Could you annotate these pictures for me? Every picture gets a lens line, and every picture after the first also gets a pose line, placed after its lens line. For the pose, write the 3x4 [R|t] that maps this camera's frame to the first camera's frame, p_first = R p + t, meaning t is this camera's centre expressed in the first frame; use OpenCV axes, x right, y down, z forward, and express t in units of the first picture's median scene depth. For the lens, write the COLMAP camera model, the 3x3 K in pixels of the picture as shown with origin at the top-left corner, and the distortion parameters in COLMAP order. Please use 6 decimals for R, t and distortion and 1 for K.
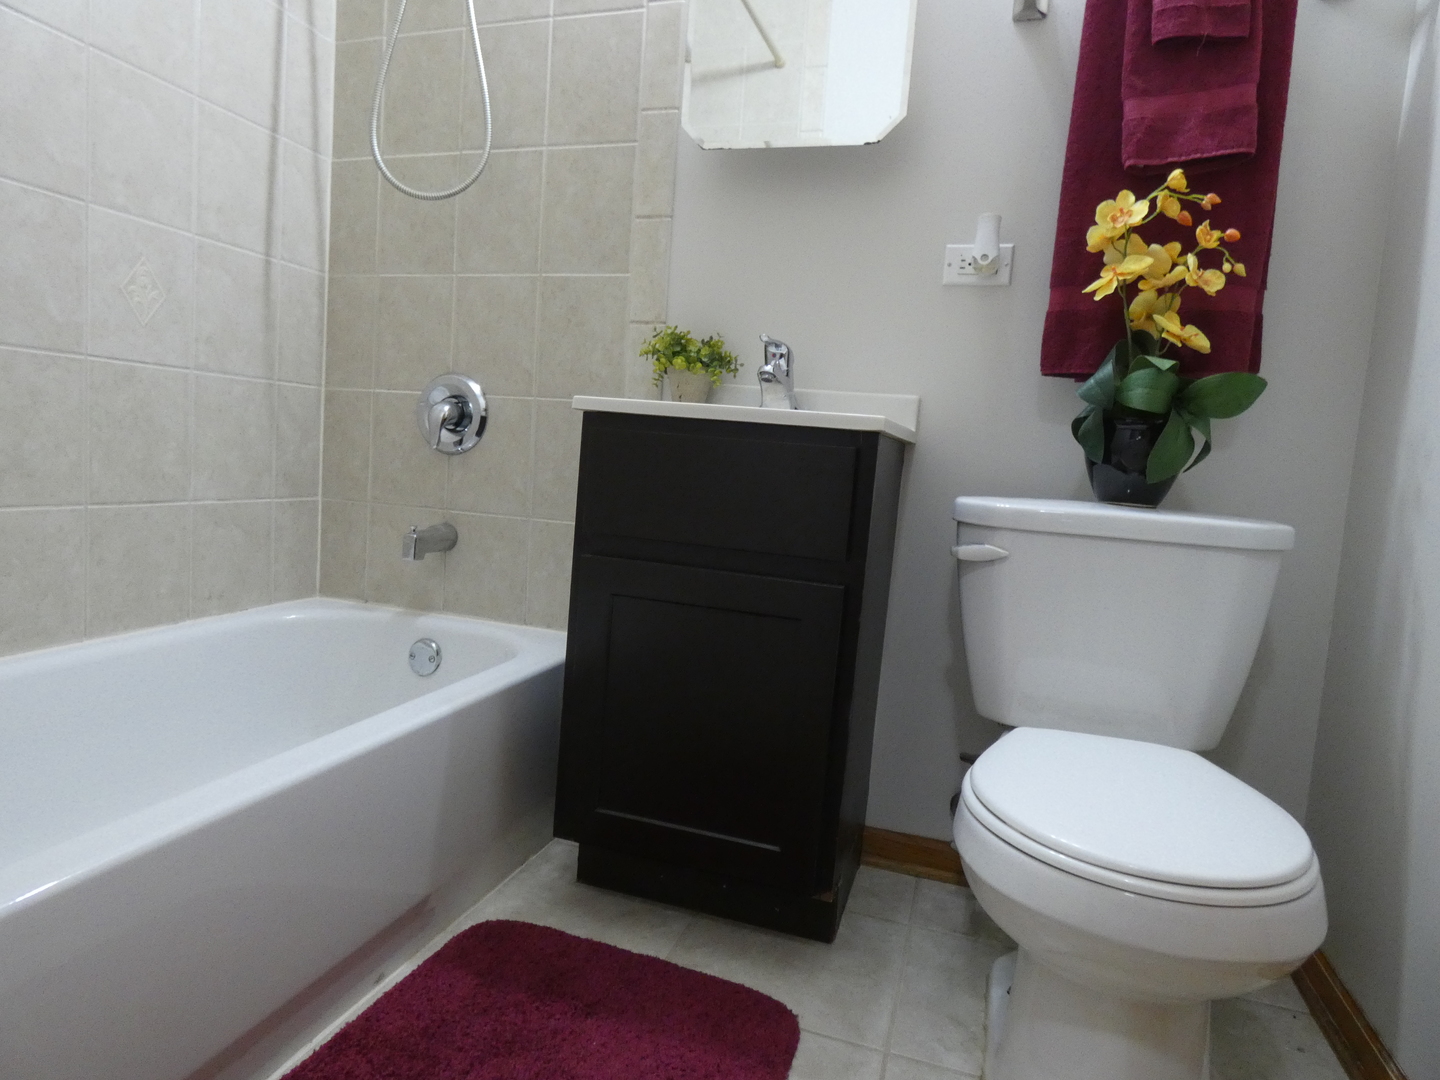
lens RADIAL K [[865.6, 0, 720.0], [0, 865.6, 540.0], [0, 0, 1]] dist [-0.002040, -0.007069]
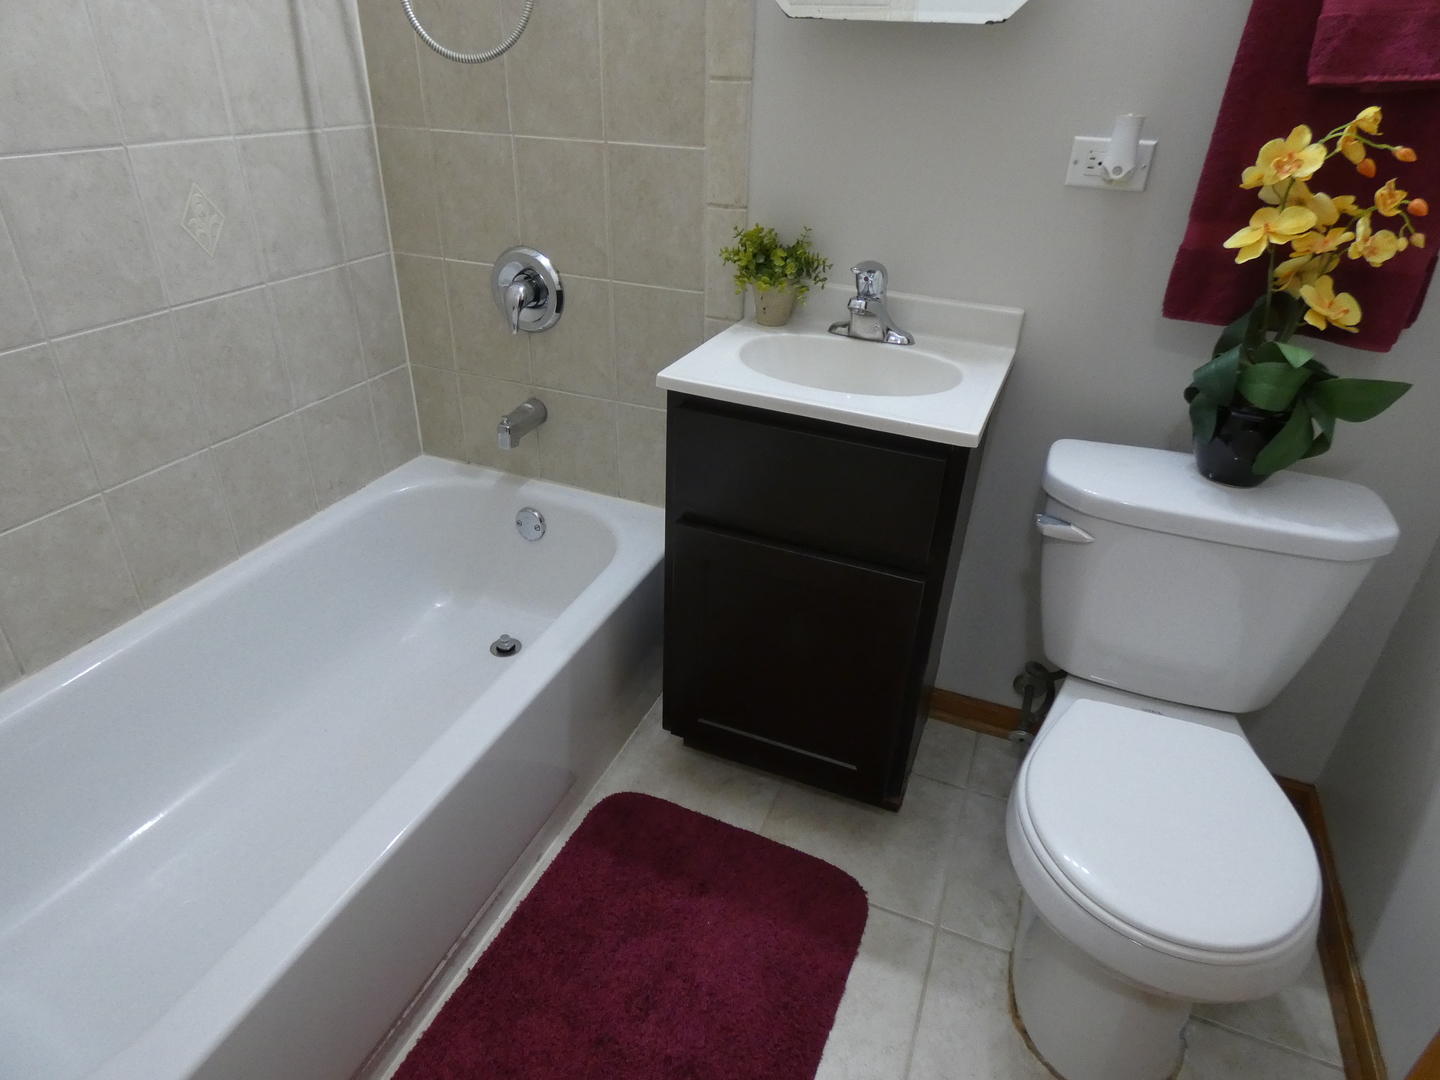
lens RADIAL K [[862.9, 0, 720.0], [0, 862.9, 540.0], [0, 0, 1]] dist [-0.005884, -0.003396]
pose [[0.995737, 0.003500, -0.092169, -0.007092], [0.033897, 0.915467, 0.400962, -0.322356], [0.085781, -0.402377, 0.911446, 0.035491]]
